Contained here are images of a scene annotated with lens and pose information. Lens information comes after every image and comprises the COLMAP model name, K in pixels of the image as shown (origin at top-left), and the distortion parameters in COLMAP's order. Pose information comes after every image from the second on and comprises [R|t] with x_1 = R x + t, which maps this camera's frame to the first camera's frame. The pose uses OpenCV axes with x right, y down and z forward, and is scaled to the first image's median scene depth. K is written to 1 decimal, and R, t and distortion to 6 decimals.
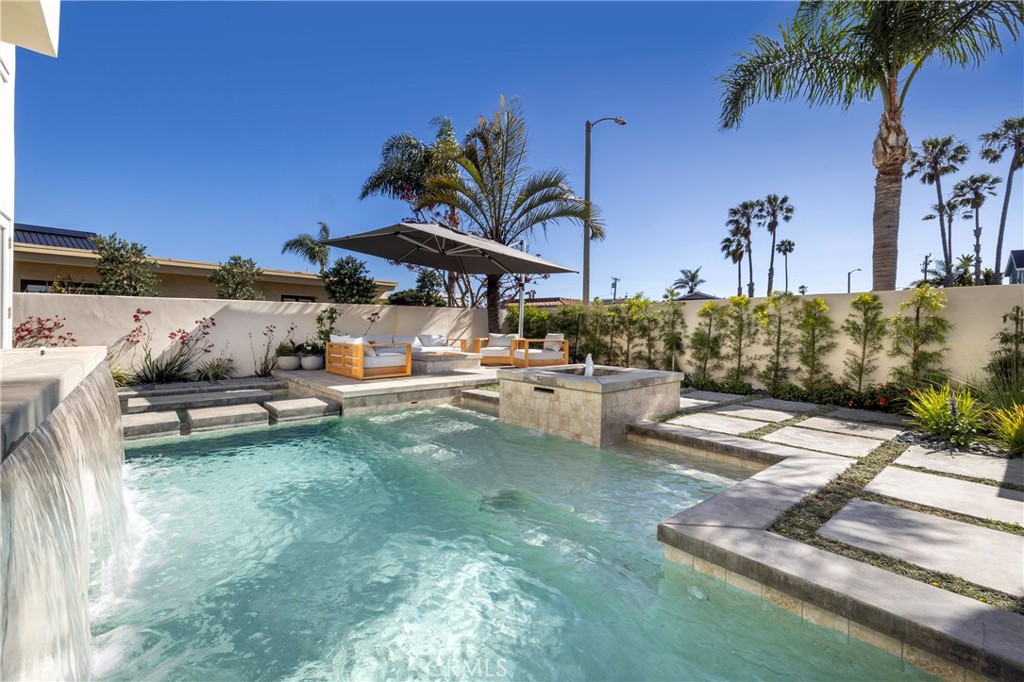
lens RADIAL K [[441.9, 0, 515.1], [0, 441.9, 339.4], [0, 0, 1]] dist [0.005081, 0.000897]
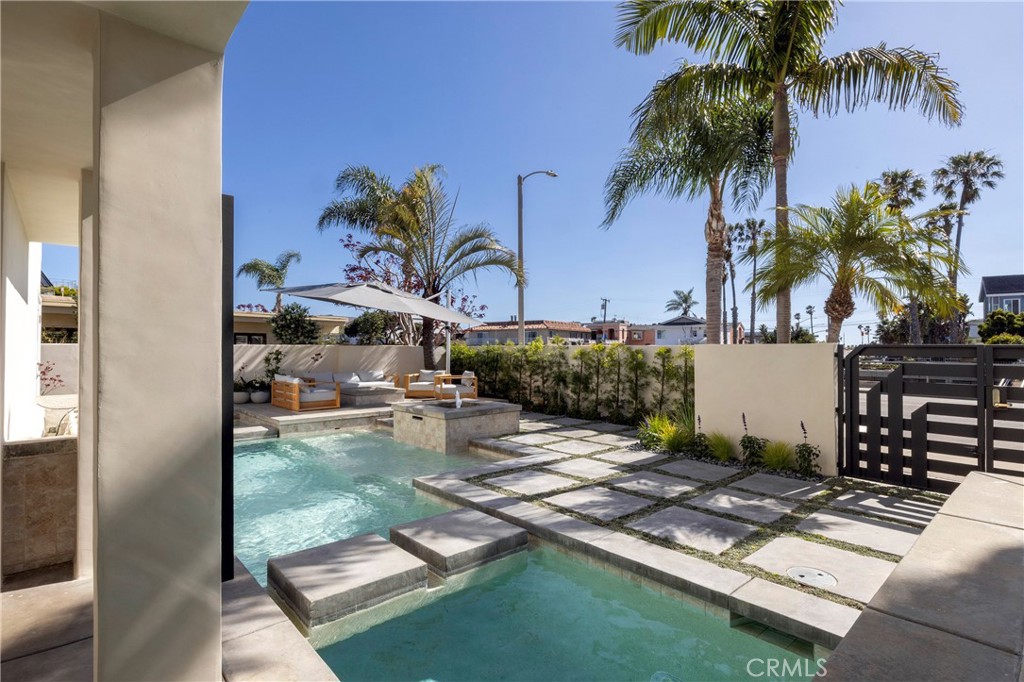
lens RADIAL K [[505.8, 0, 544.4], [0, 505.8, 363.3], [0, 0, 1]] dist [-0.016538, 0.000404]
pose [[0.997890, -0.003331, 0.064849, 0.193679], [0.003219, 0.999993, 0.001828, -0.034508], [-0.064855, -0.001616, 0.997893, -0.356853]]
